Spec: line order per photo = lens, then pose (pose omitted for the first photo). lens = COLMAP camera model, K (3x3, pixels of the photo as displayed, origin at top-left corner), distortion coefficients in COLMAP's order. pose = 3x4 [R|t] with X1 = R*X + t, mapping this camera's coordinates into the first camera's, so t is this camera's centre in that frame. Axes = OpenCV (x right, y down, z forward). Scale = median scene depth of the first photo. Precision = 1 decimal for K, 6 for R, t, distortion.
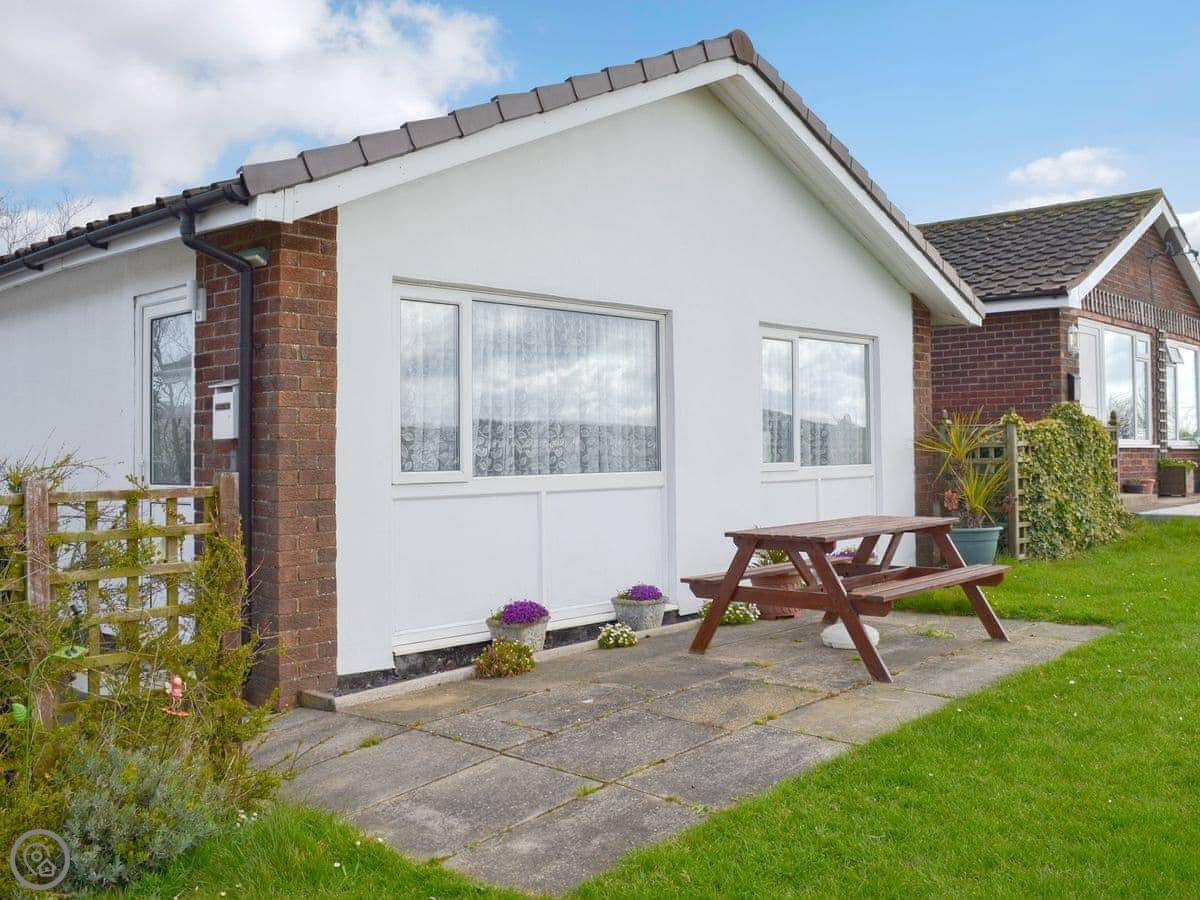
lens RADIAL K [[1129.0, 0, 597.5], [0, 1129.0, 409.3], [0, 0, 1]] dist [-0.034930, 0.003380]
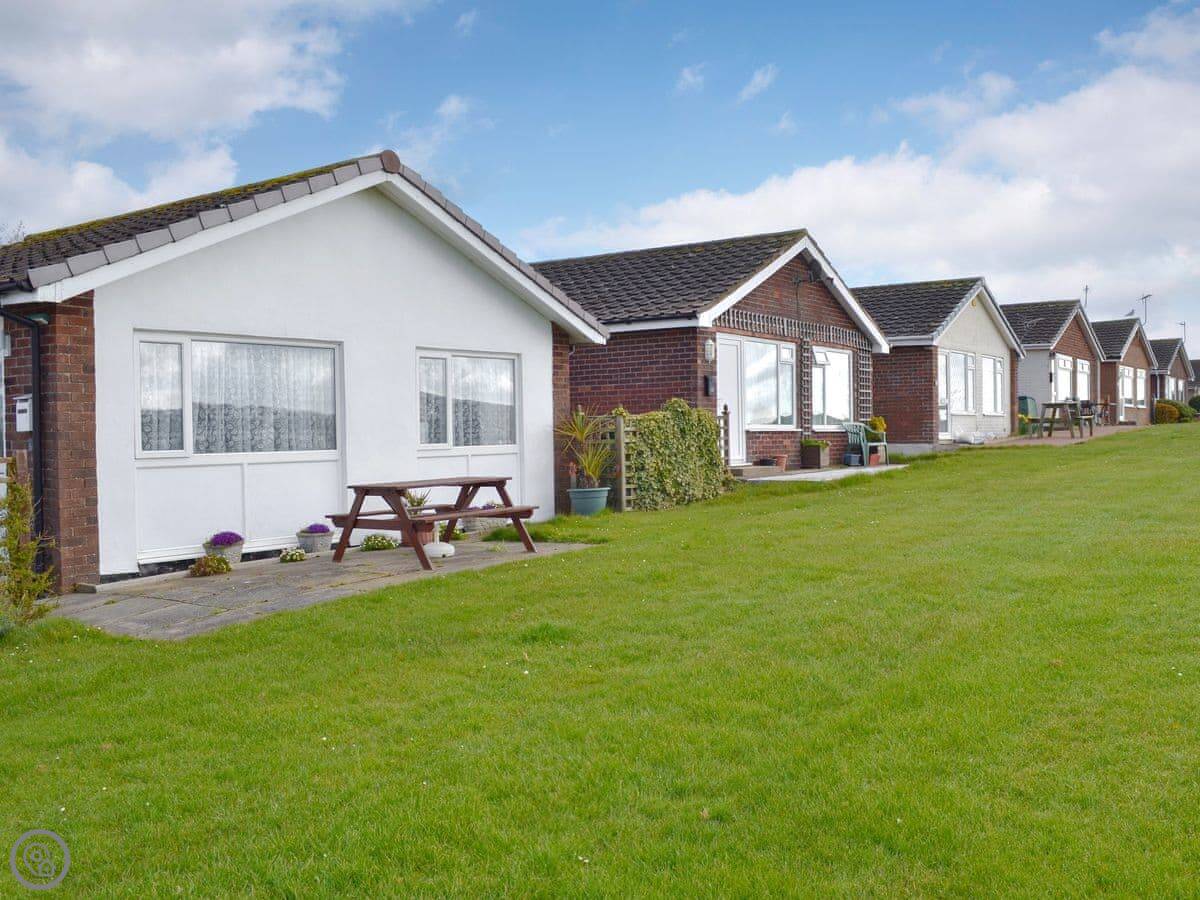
lens RADIAL K [[1116.0, 0, 600.0], [0, 1116.0, 450.0], [0, 0, 1]] dist [-0.043390, -0.000448]
pose [[0.990598, -0.010297, 0.136417, 0.218866], [0.003657, 0.998800, 0.048837, -0.016966], [-0.136756, -0.047879, 0.989447, -0.549473]]
